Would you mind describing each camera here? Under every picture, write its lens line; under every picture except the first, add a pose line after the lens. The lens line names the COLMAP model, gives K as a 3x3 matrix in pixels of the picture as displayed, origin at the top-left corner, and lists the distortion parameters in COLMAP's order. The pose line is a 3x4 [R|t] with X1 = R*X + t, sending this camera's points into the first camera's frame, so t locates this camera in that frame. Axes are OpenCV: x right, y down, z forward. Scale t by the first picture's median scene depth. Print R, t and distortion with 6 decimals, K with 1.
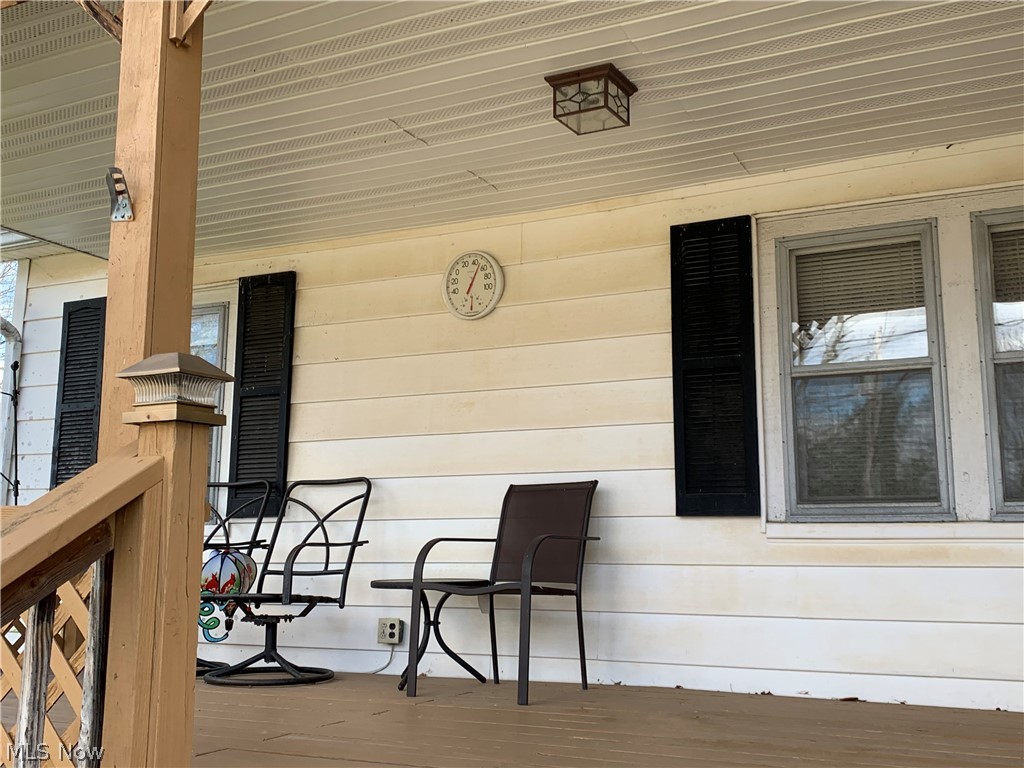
lens RADIAL K [[1087.3, 0, 513.3], [0, 1087.3, 363.4], [0, 0, 1]] dist [0.089792, -0.012325]
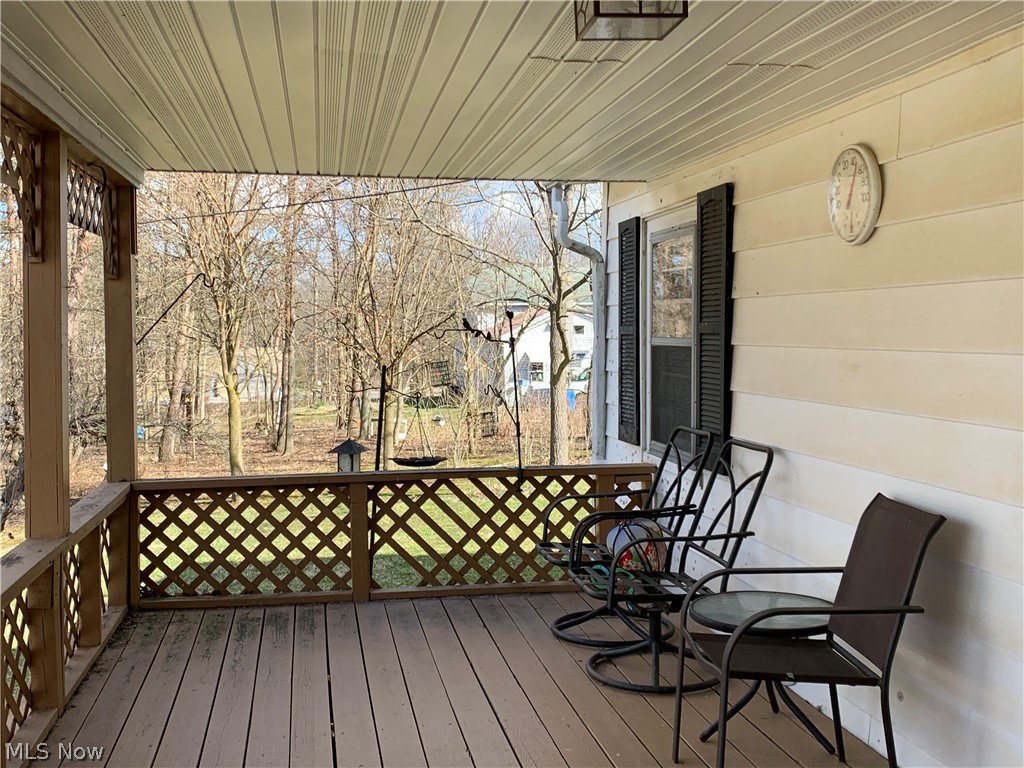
lens RADIAL K [[1087.3, 0, 513.3], [0, 1087.3, 363.4], [0, 0, 1]] dist [0.089792, -0.012325]
pose [[0.600623, 0.016527, -0.799362, 0.394872], [0.150360, 0.979613, 0.133231, -0.092565], [0.785267, -0.200214, 0.585893, 0.390841]]
